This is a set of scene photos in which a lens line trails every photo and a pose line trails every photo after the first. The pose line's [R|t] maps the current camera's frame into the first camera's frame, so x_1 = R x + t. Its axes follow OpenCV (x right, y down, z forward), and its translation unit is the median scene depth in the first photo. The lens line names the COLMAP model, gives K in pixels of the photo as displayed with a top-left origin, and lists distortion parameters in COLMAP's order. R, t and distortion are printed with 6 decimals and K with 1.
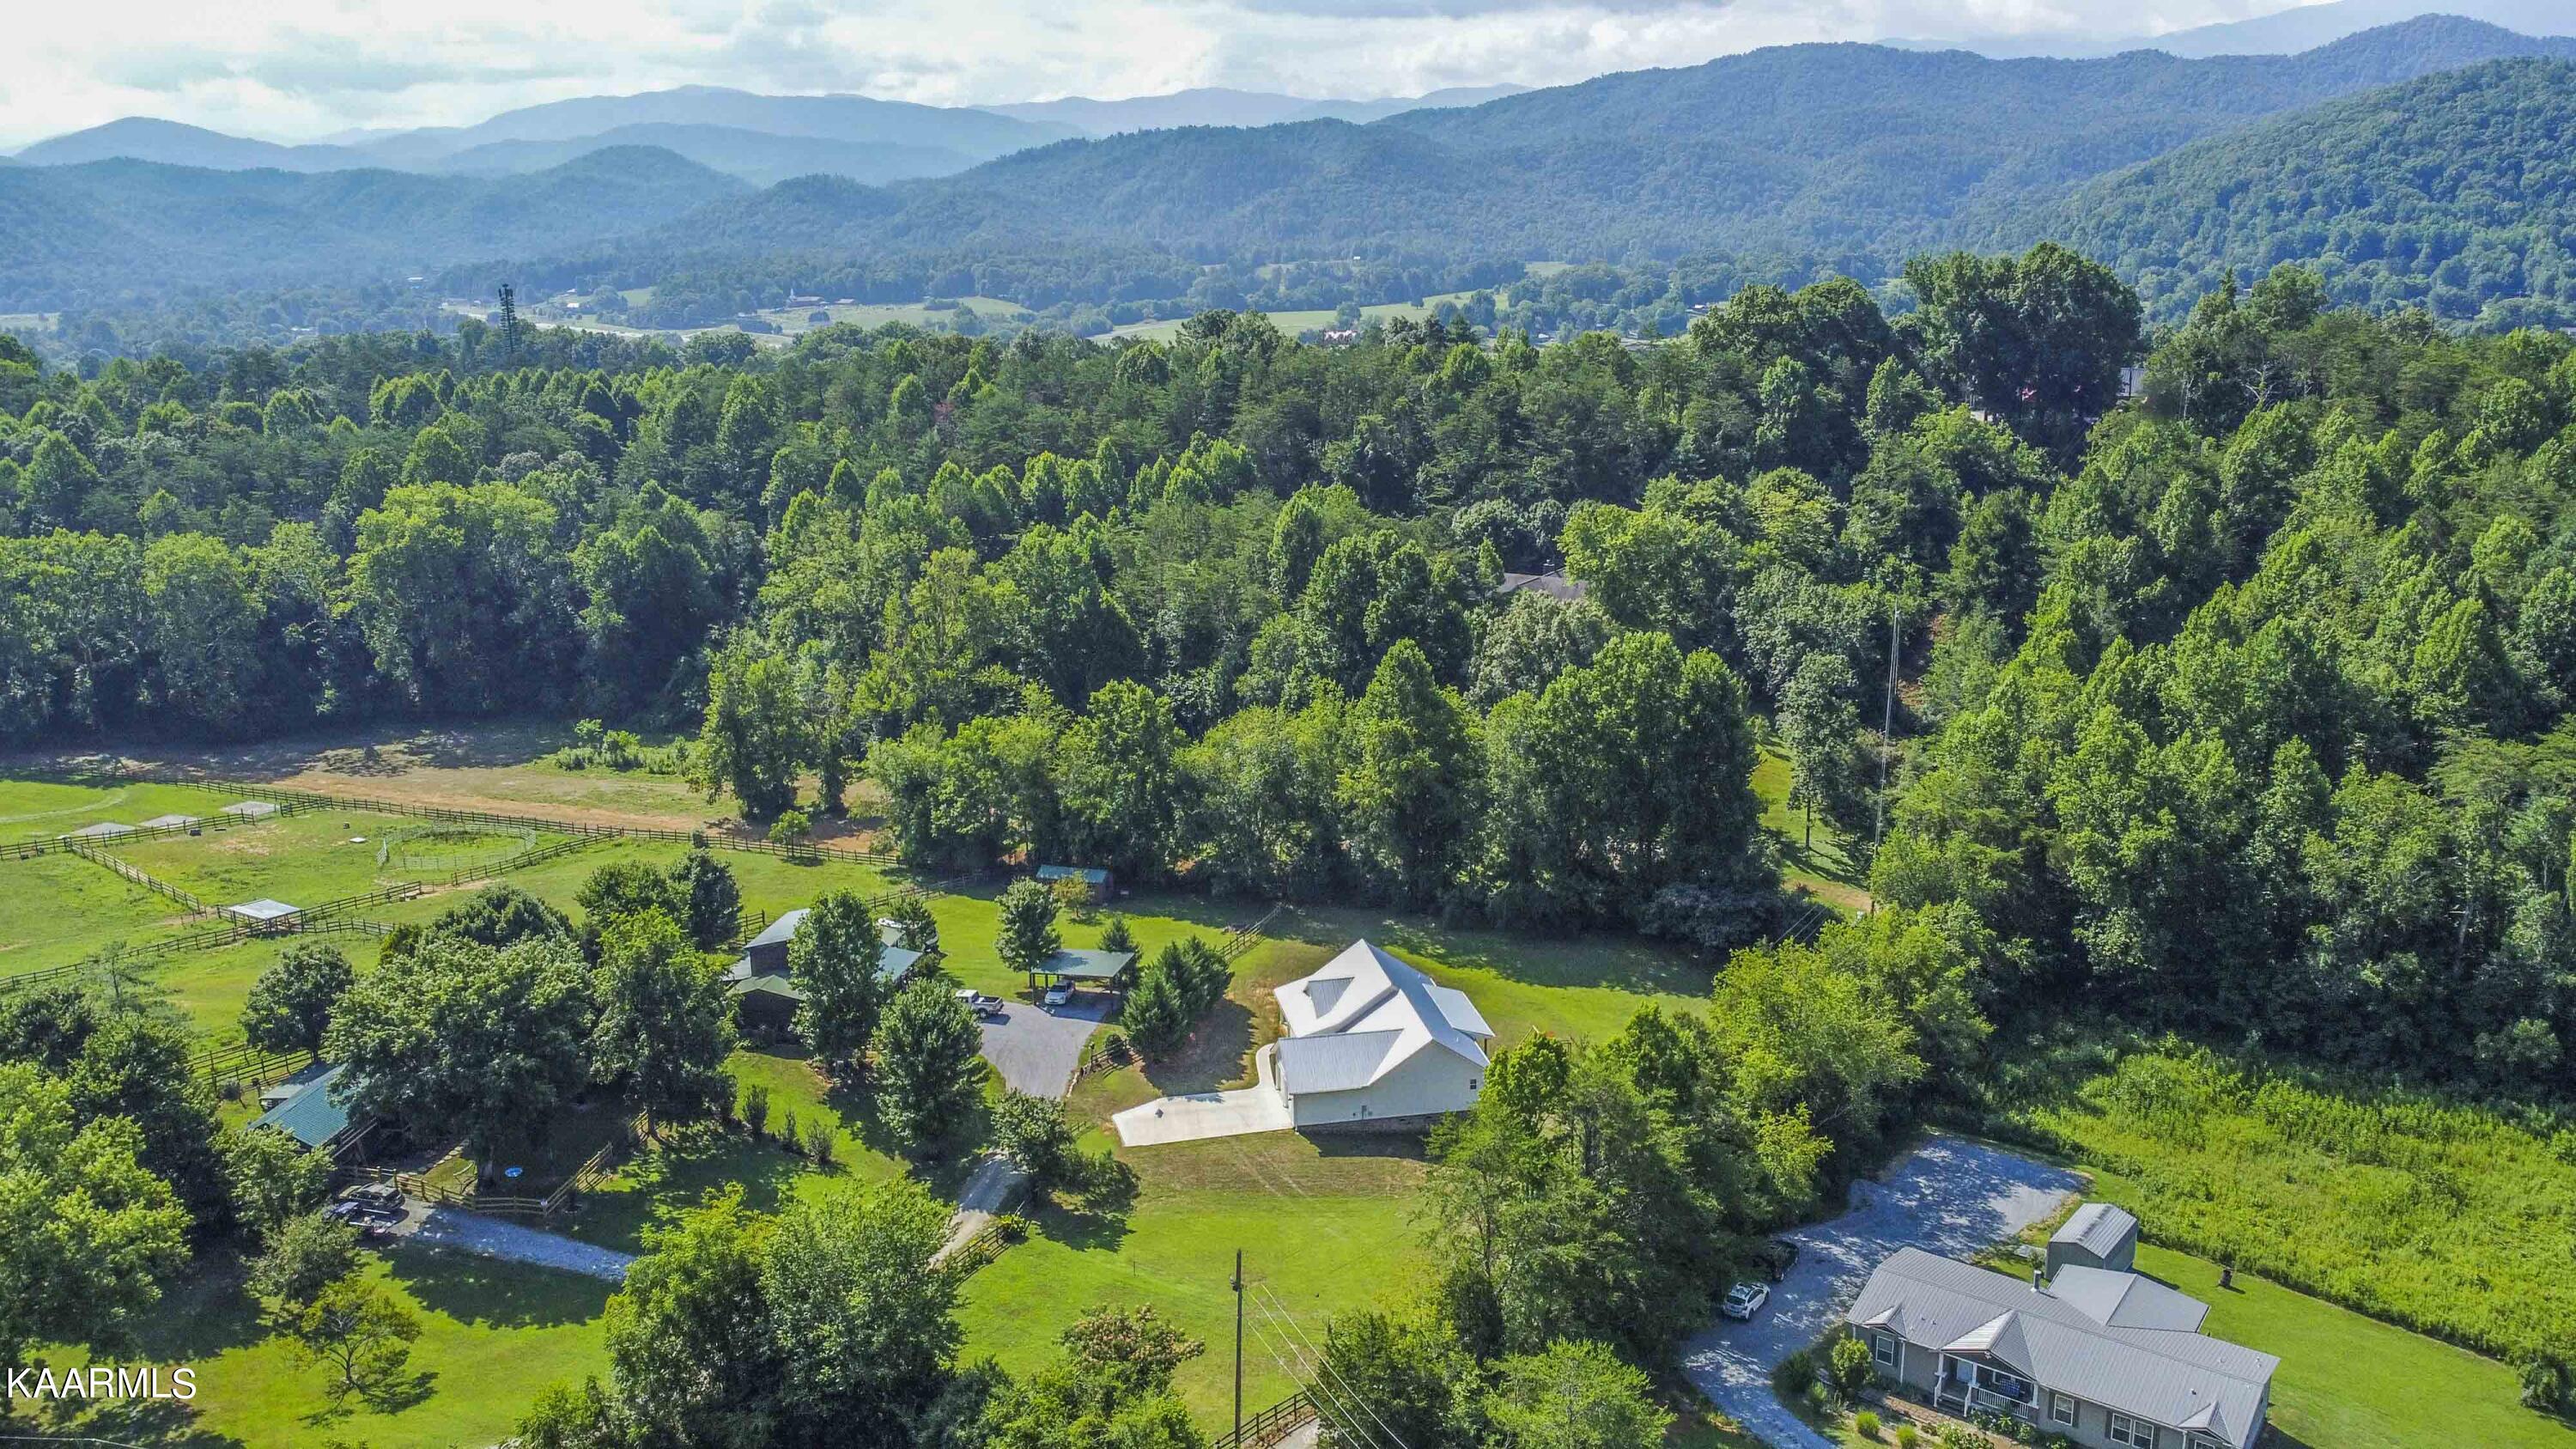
lens RADIAL K [[1934.6, 0, 1282.0], [0, 1934.6, 714.2], [0, 0, 1]] dist [0.004271, -0.003257]
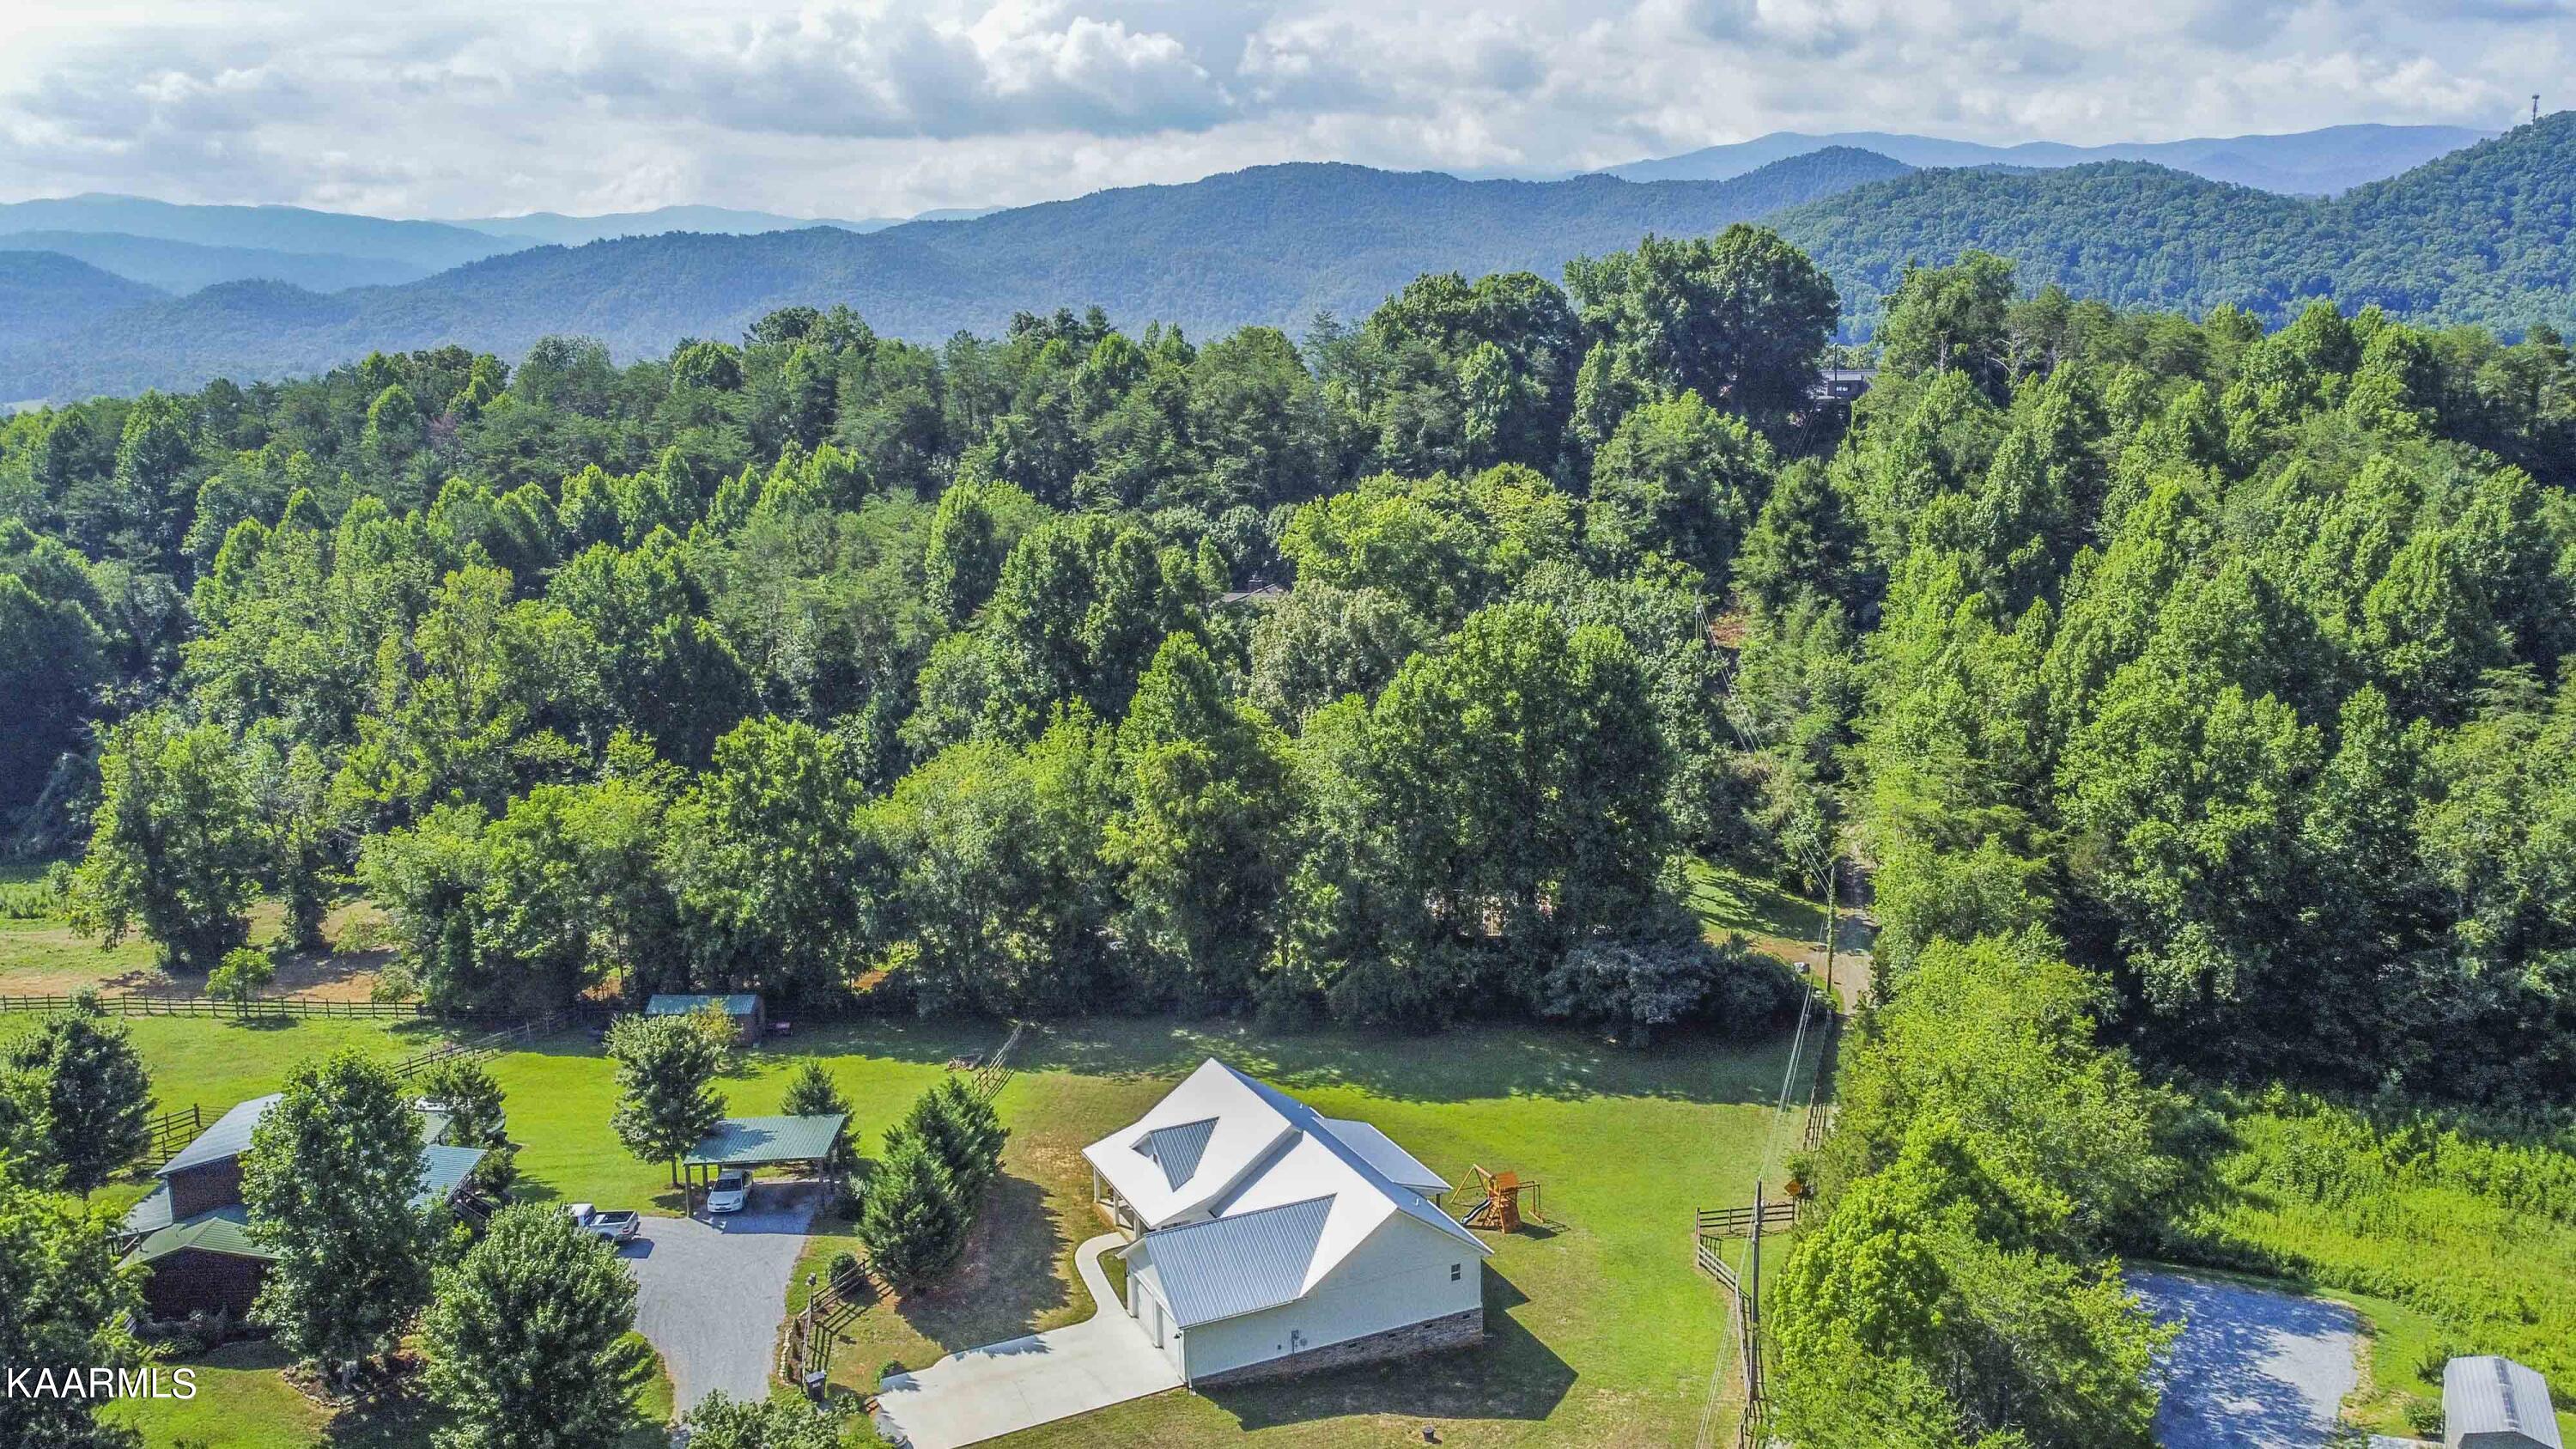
lens RADIAL K [[1934.6, 0, 1282.0], [0, 1934.6, 714.2], [0, 0, 1]] dist [0.004271, -0.003257]
pose [[0.968297, -0.049578, 0.244832, -0.065498], [0.064091, 0.996606, -0.051664, 0.026478], [-0.241439, 0.065718, 0.968188, 0.260970]]
